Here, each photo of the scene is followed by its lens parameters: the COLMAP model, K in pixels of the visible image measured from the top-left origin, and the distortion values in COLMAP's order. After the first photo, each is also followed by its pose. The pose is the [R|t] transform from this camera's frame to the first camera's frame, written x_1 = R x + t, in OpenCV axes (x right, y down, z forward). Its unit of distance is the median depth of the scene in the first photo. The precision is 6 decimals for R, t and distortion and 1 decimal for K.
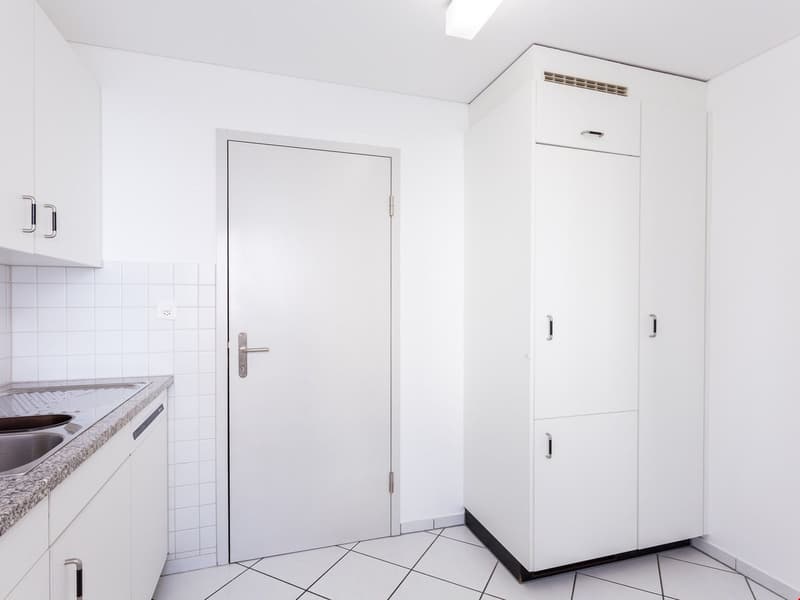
lens RADIAL K [[427.2, 0, 395.7], [0, 427.2, 304.4], [0, 0, 1]] dist [0.003734, 0.001216]
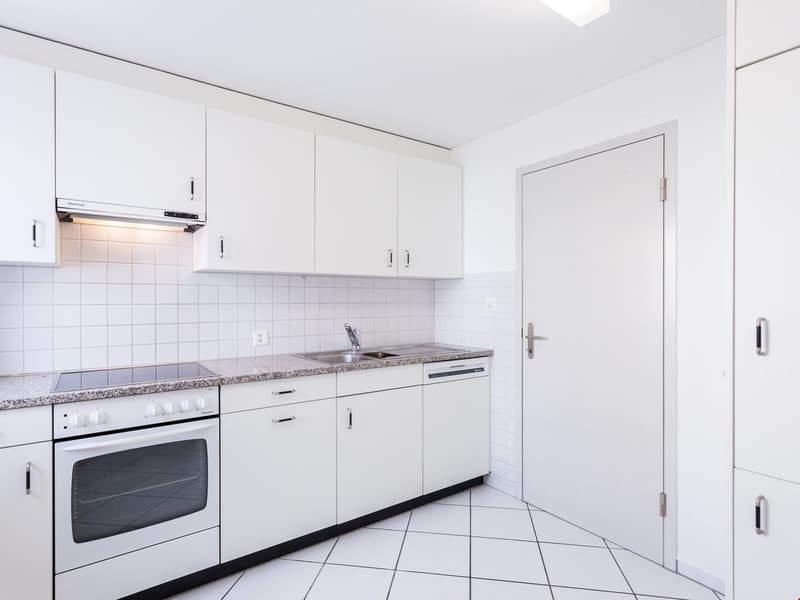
lens RADIAL K [[427.2, 0, 393.2], [0, 427.2, 298.9], [0, 0, 1]] dist [0.003734, 0.001216]
pose [[0.318739, -0.003051, -0.947838, 0.716099], [-0.002772, 0.999988, -0.004151, -0.000238], [0.947839, 0.003951, 0.318726, 0.216002]]
